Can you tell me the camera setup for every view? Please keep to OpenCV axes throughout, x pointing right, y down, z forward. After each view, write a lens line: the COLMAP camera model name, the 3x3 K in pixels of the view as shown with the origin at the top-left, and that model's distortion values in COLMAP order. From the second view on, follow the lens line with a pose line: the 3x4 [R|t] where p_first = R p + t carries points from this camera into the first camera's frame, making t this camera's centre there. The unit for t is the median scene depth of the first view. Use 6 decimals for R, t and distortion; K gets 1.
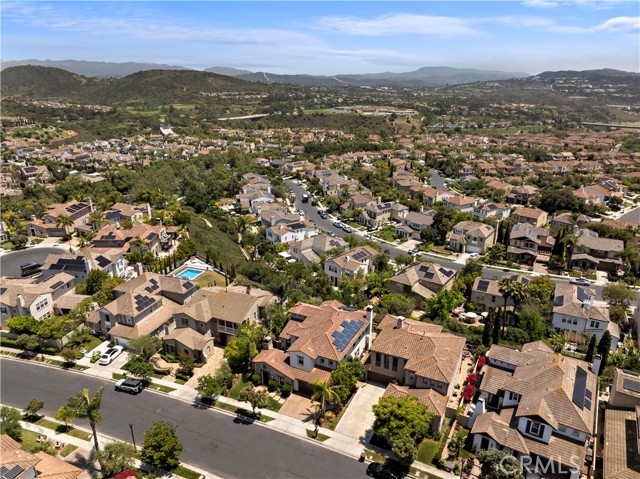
lens RADIAL K [[452.9, 0, 319.7], [0, 452.9, 239.4], [0, 0, 1]] dist [-0.055472, 0.025305]
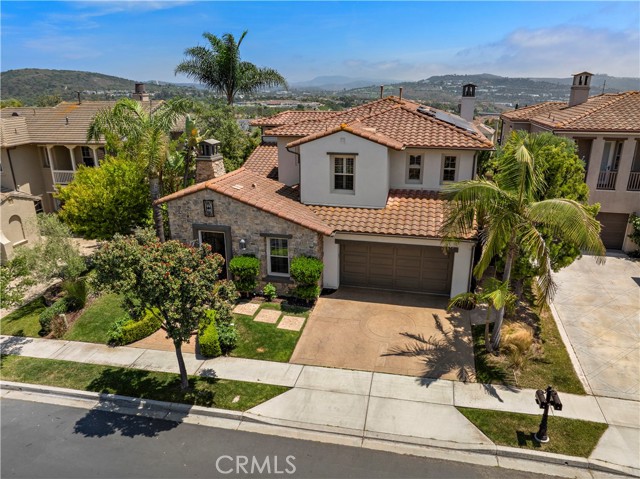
lens RADIAL K [[452.9, 0, 319.0], [0, 452.9, 239.4], [0, 0, 1]] dist [-0.055472, 0.025305]
pose [[0.977054, -0.071329, 0.200693, -0.062374], [0.075849, 0.997008, -0.014913, 0.170119], [-0.199029, 0.029793, 0.979541, 0.400526]]
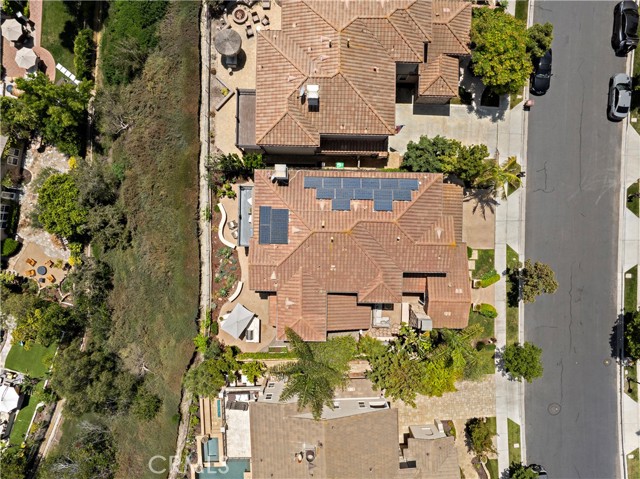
lens RADIAL K [[452.9, 0, 319.7], [0, 452.9, 237.9], [0, 0, 1]] dist [-0.055472, 0.025305]
pose [[-0.426971, -0.904179, -0.012485, 0.023113], [0.298542, -0.153983, 0.941893, -0.175551], [-0.853562, 0.398433, 0.335682, 0.513868]]
